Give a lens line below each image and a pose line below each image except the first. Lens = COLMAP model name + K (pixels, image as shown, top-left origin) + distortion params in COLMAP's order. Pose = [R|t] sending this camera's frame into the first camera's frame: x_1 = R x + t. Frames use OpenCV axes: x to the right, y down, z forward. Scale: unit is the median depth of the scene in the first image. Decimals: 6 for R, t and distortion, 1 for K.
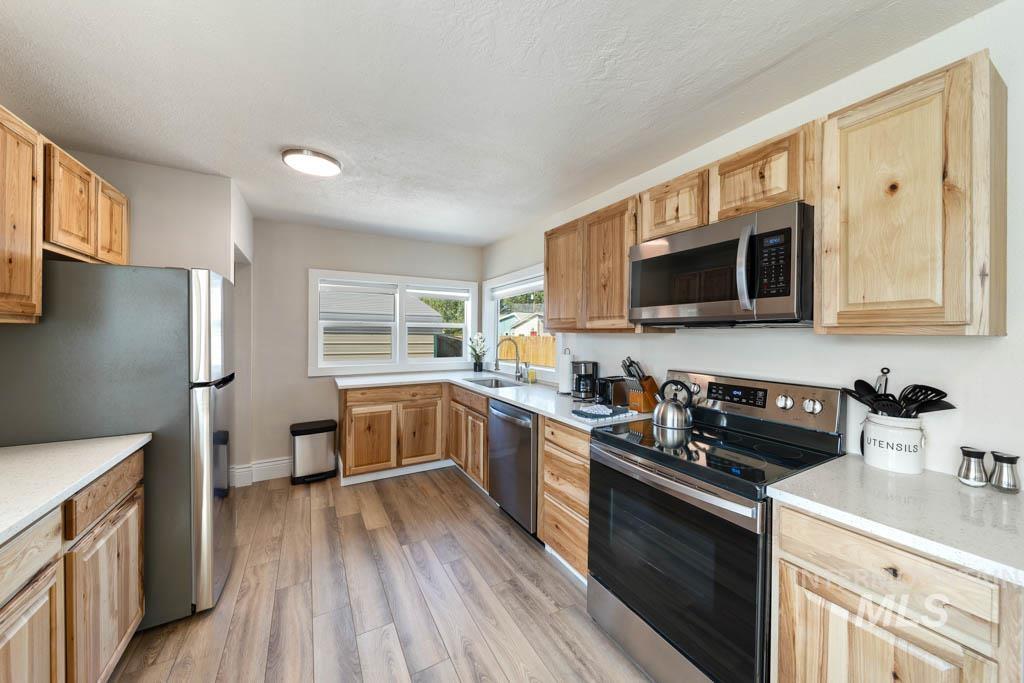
lens RADIAL K [[364.5, 0, 511.0], [0, 364.5, 332.1], [0, 0, 1]] dist [0.001303, -0.000999]
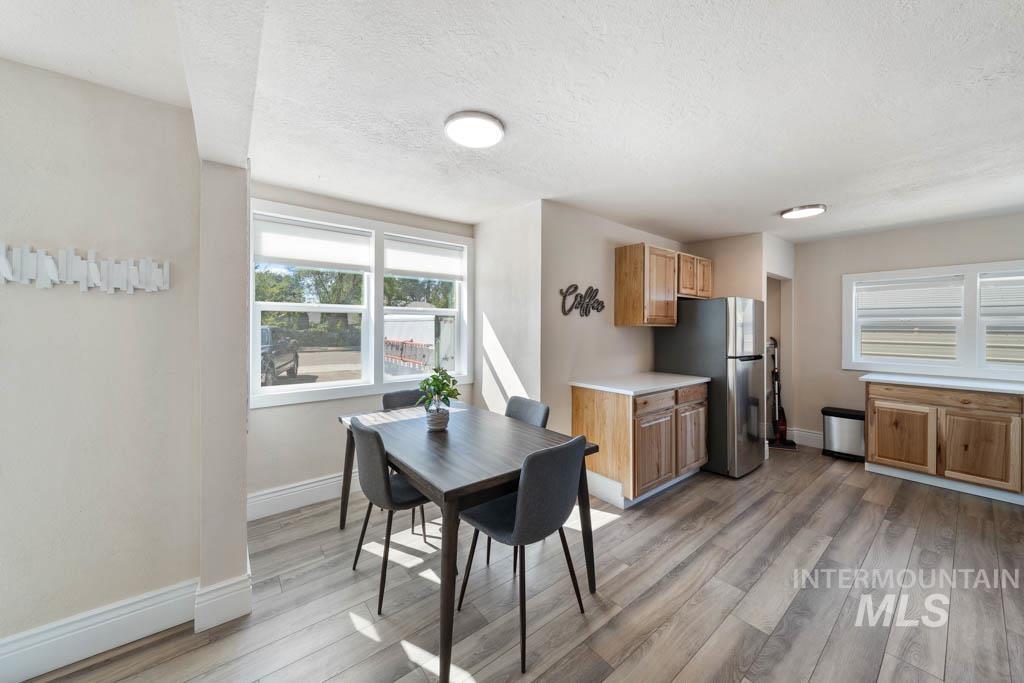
lens RADIAL K [[364.5, 0, 517.1], [0, 364.5, 327.3], [0, 0, 1]] dist [0.001303, -0.000999]
pose [[0.167717, -0.004085, -0.985827, 0.673366], [-0.004199, 0.999979, -0.004858, 0.000467], [0.985826, 0.004954, 0.167696, -0.341569]]
